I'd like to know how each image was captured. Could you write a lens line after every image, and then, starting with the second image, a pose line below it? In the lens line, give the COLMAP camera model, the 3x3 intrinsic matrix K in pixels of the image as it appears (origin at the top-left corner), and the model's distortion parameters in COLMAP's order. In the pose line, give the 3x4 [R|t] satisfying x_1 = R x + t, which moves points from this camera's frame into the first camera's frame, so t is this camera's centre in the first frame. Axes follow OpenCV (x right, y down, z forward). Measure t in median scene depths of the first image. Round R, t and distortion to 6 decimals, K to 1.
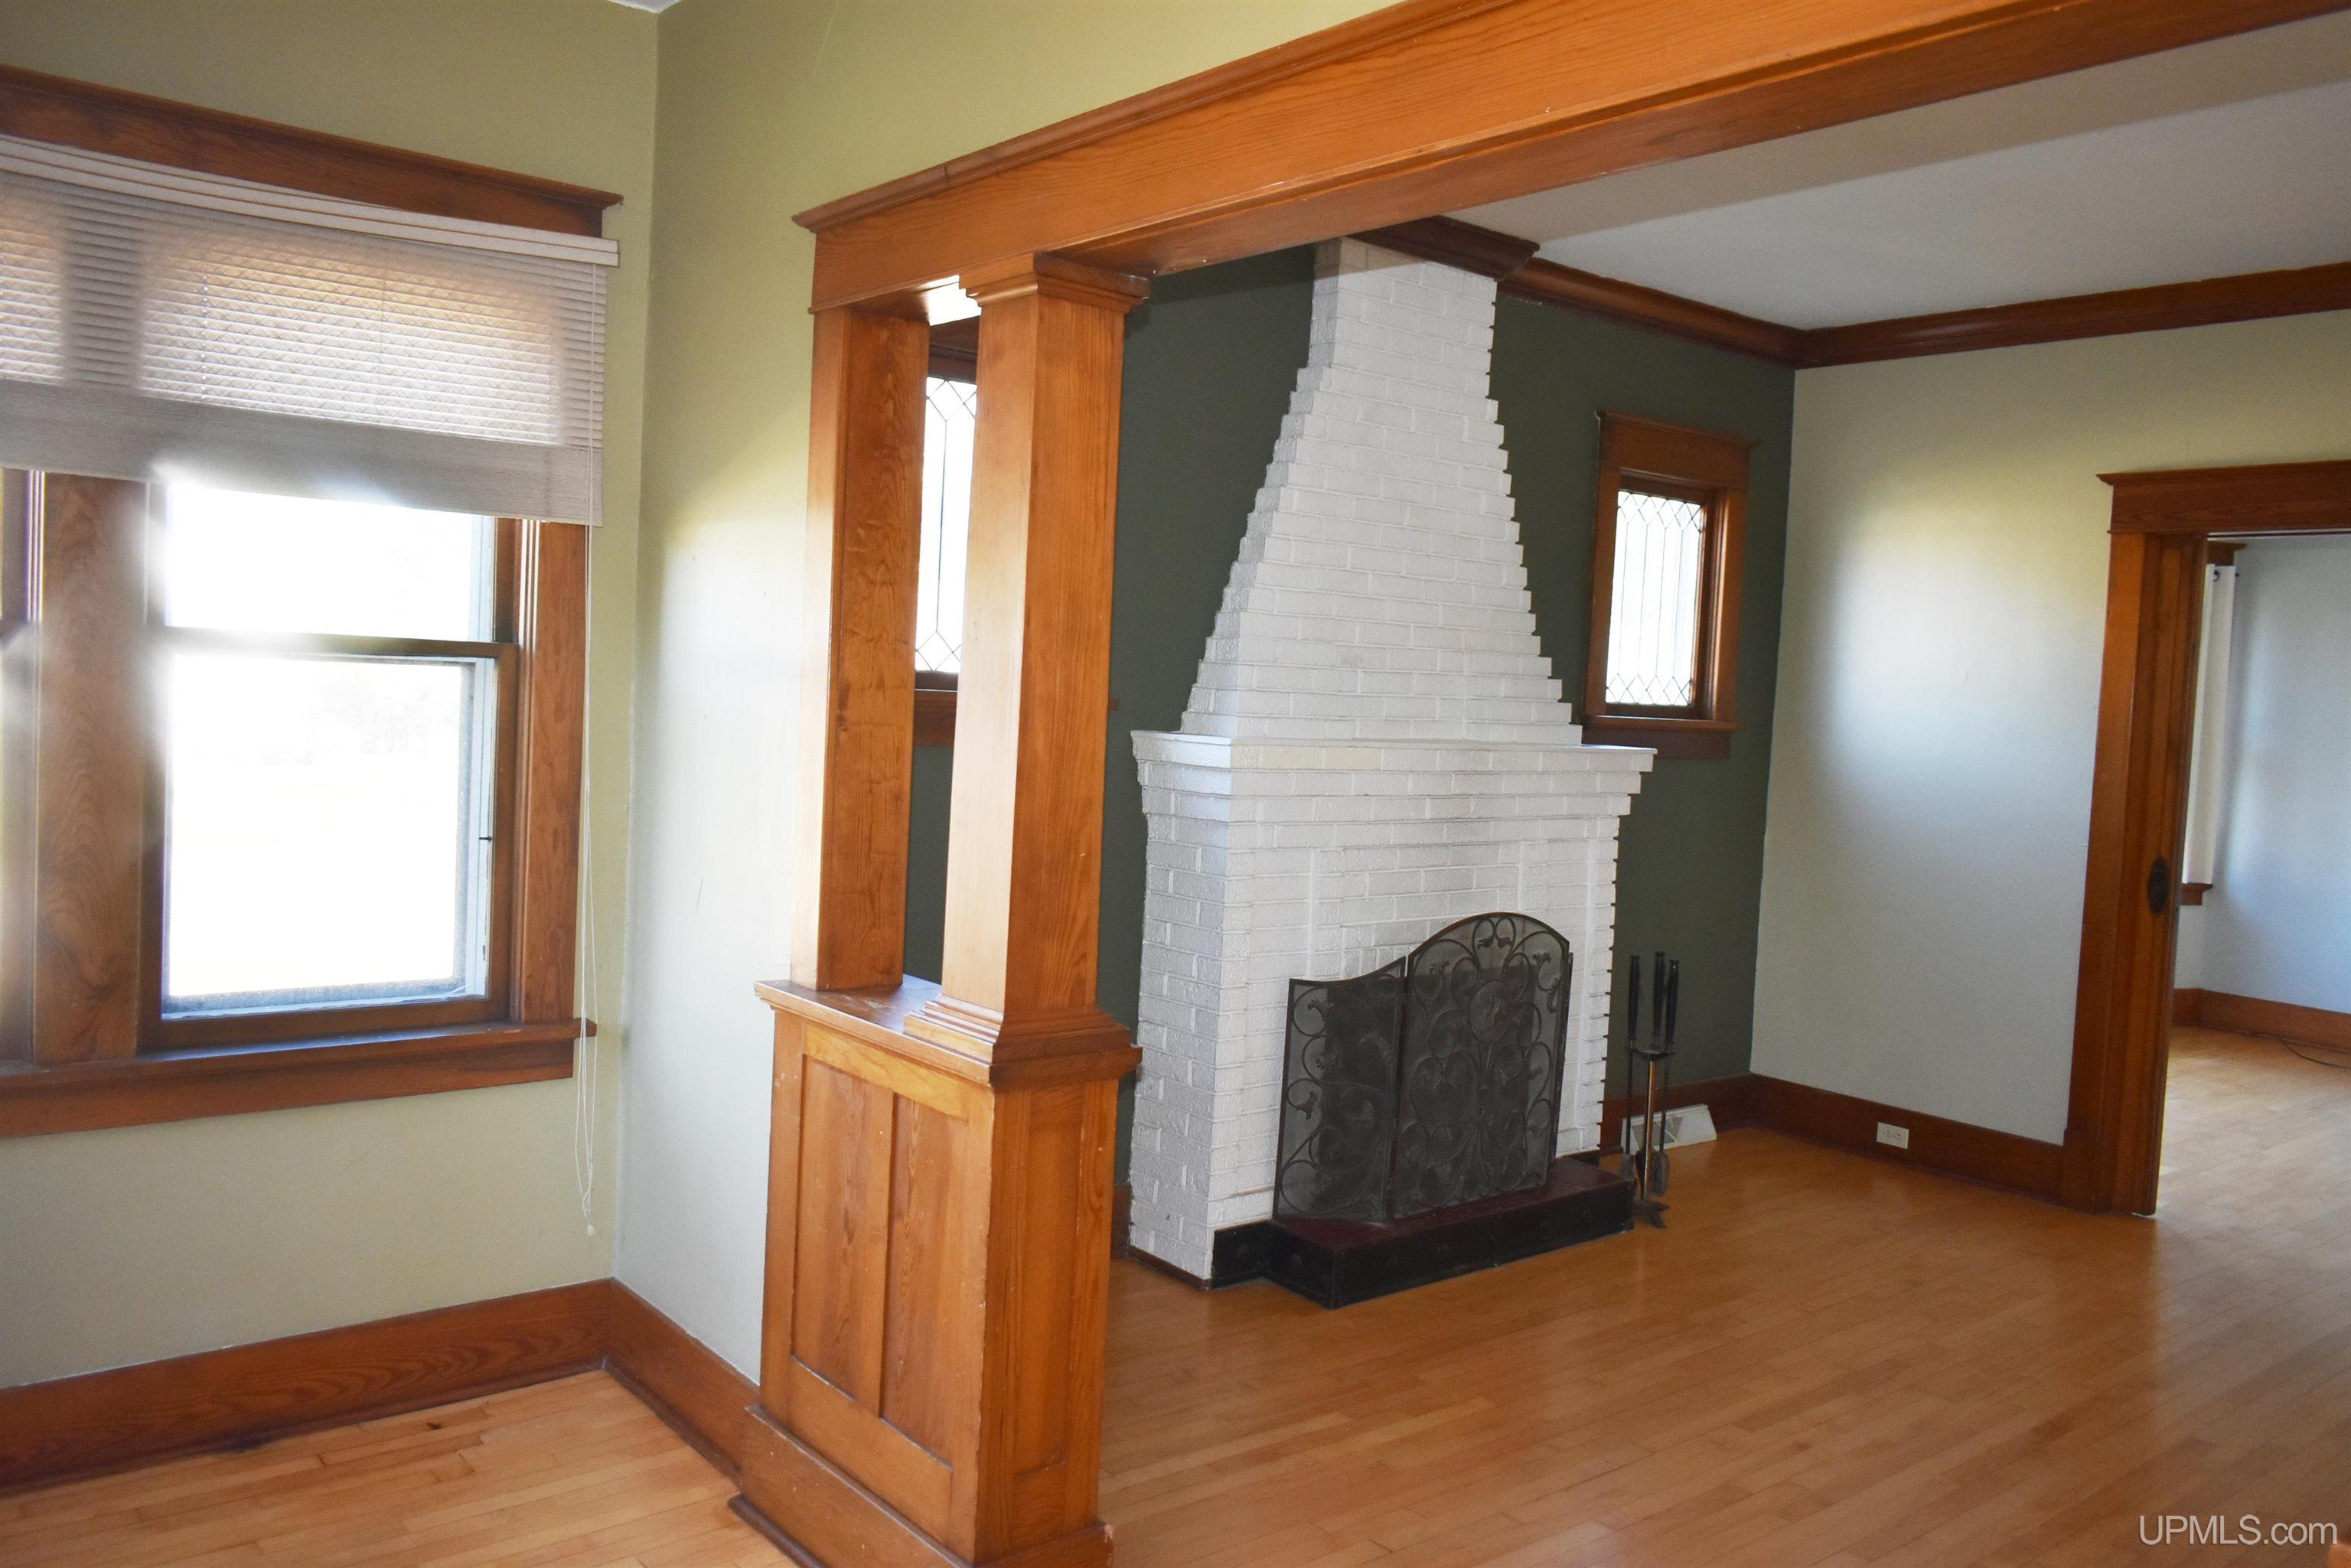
lens RADIAL K [[1805.8, 0, 1167.9], [0, 1805.8, 779.6], [0, 0, 1]] dist [-0.016325, 0.001570]
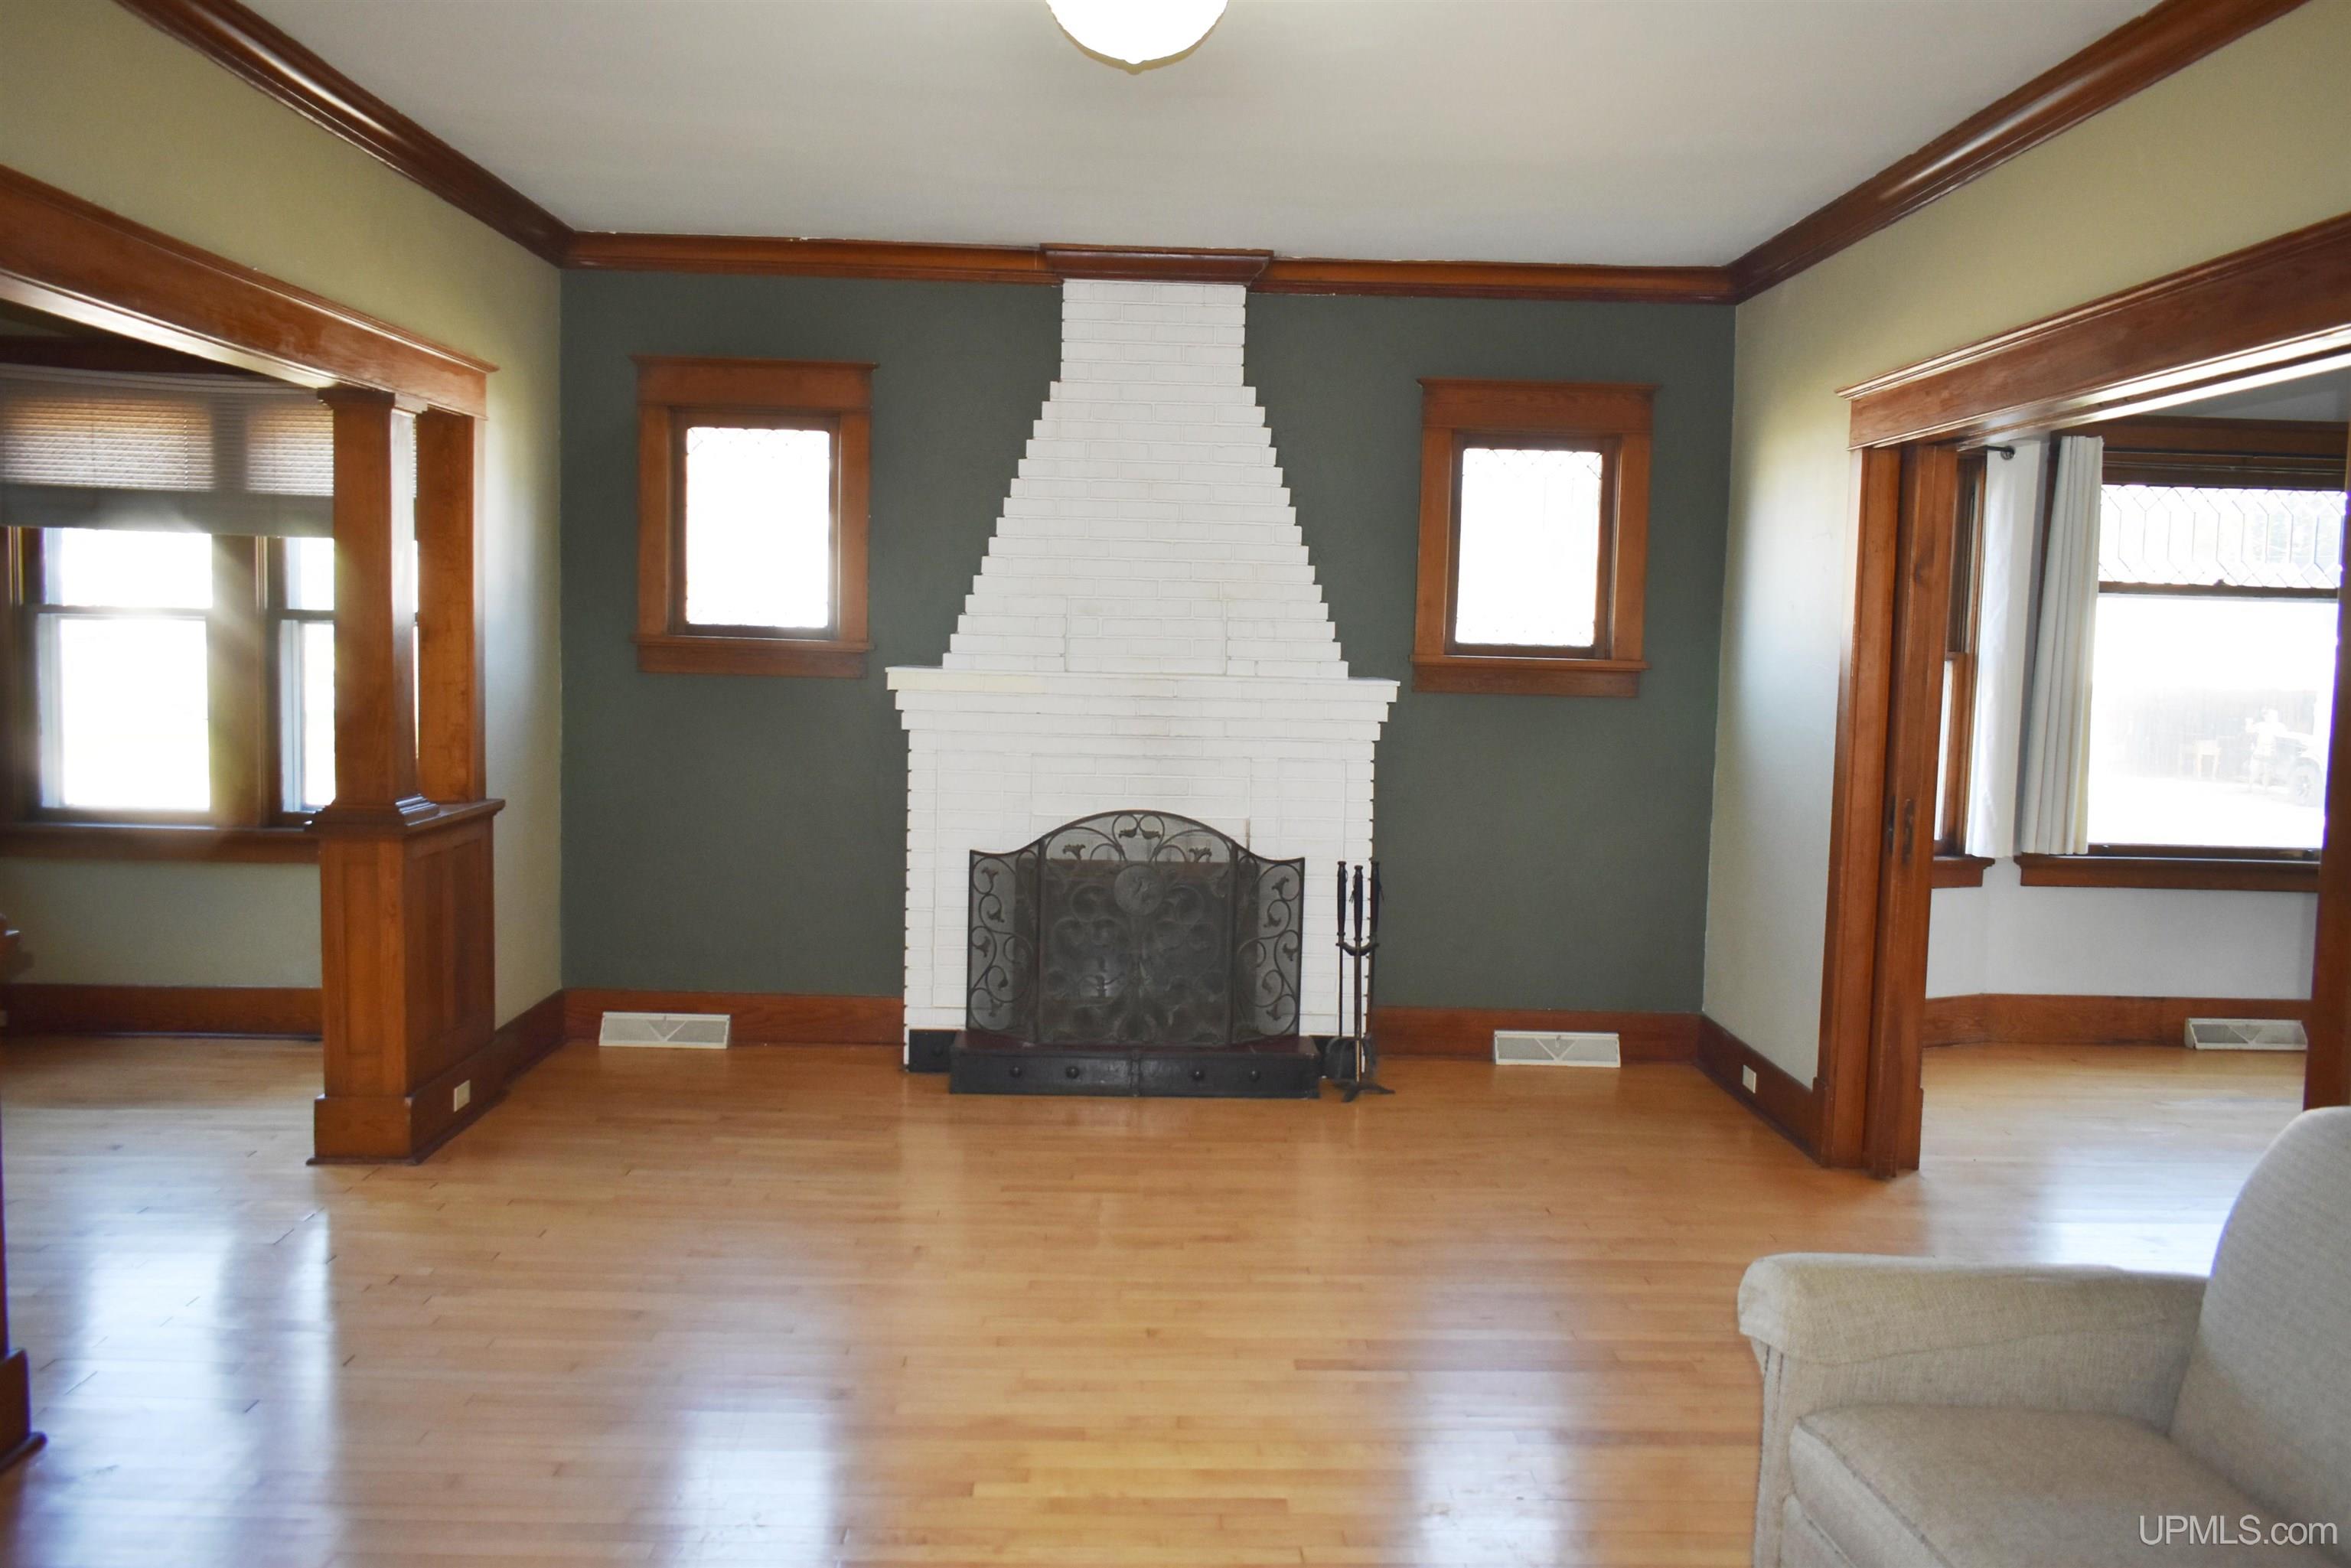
lens RADIAL K [[1805.8, 0, 1164.5], [0, 1805.8, 782.0], [0, 0, 1]] dist [-0.016325, 0.001570]
pose [[0.787543, 0.024247, -0.615783, 1.258596], [-0.021874, 0.999696, 0.011390, 0.052962], [0.615871, 0.004500, 0.787834, 0.048992]]
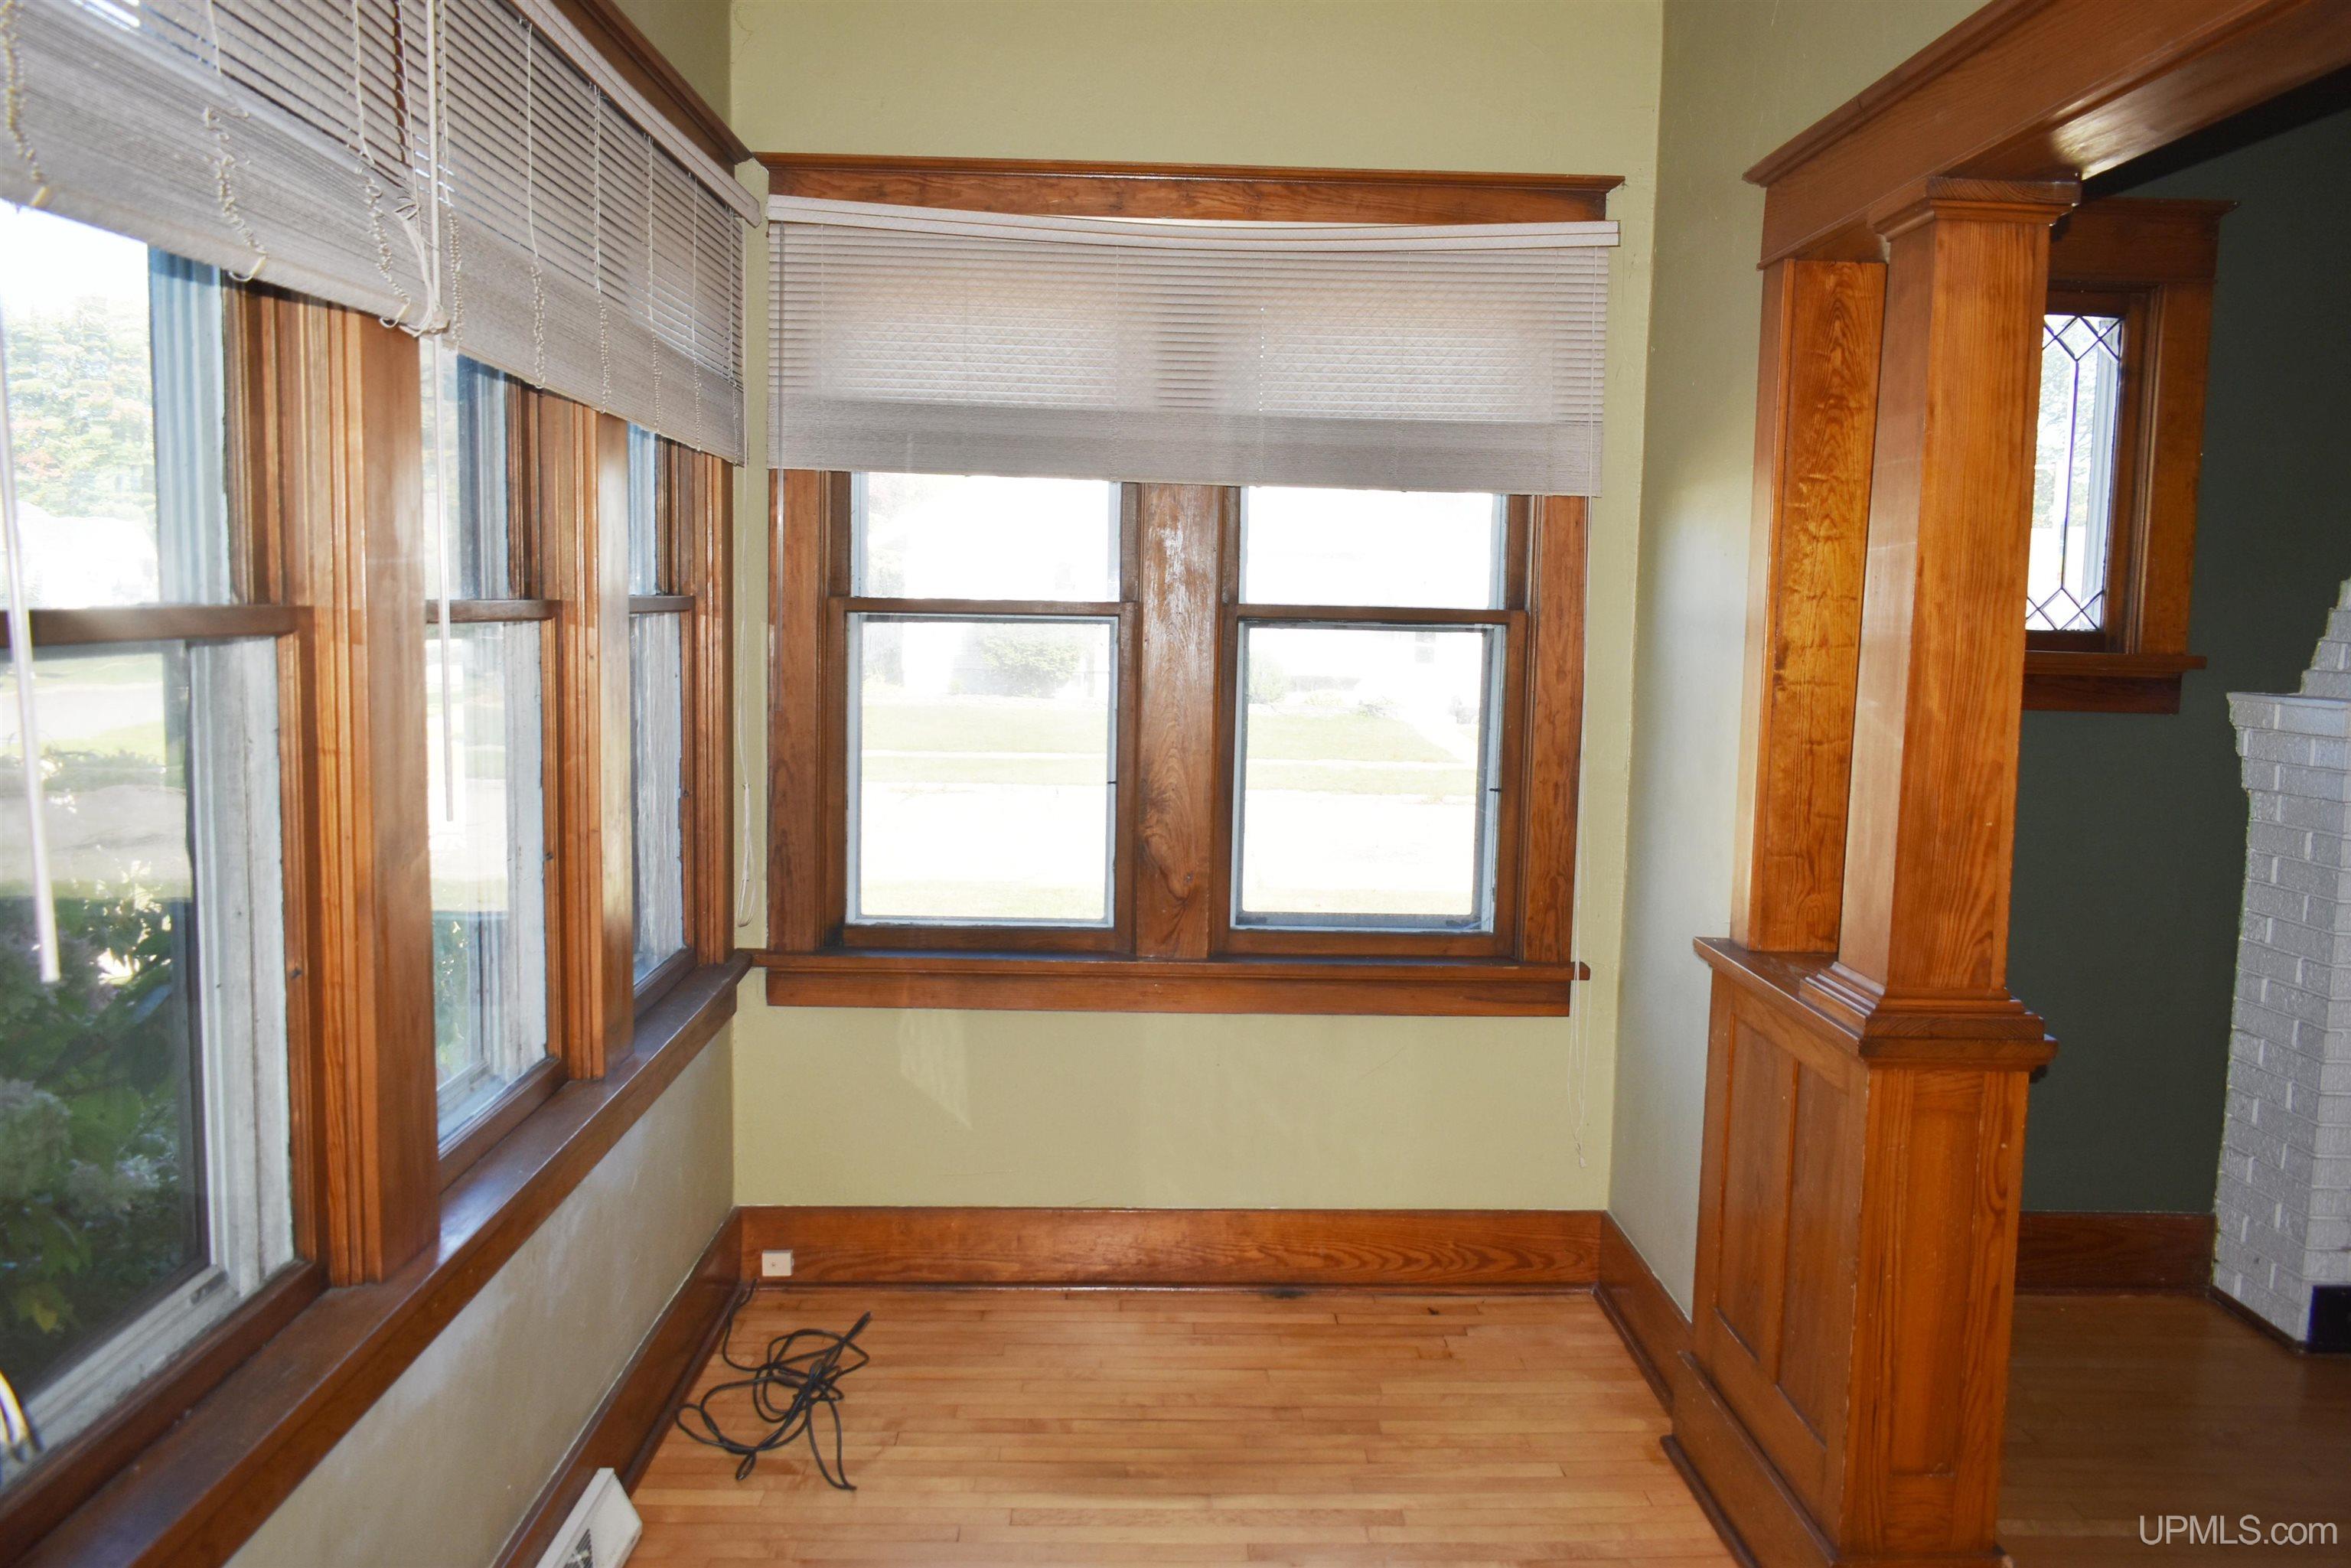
lens RADIAL K [[1805.8, 0, 1173.6], [0, 1805.8, 780.9], [0, 0, 1]] dist [-0.016325, 0.001570]
pose [[0.788639, 0.030188, -0.614115, 0.140426], [-0.018120, 0.999501, 0.025863, 0.002465], [0.614589, -0.009269, 0.788793, 0.016049]]
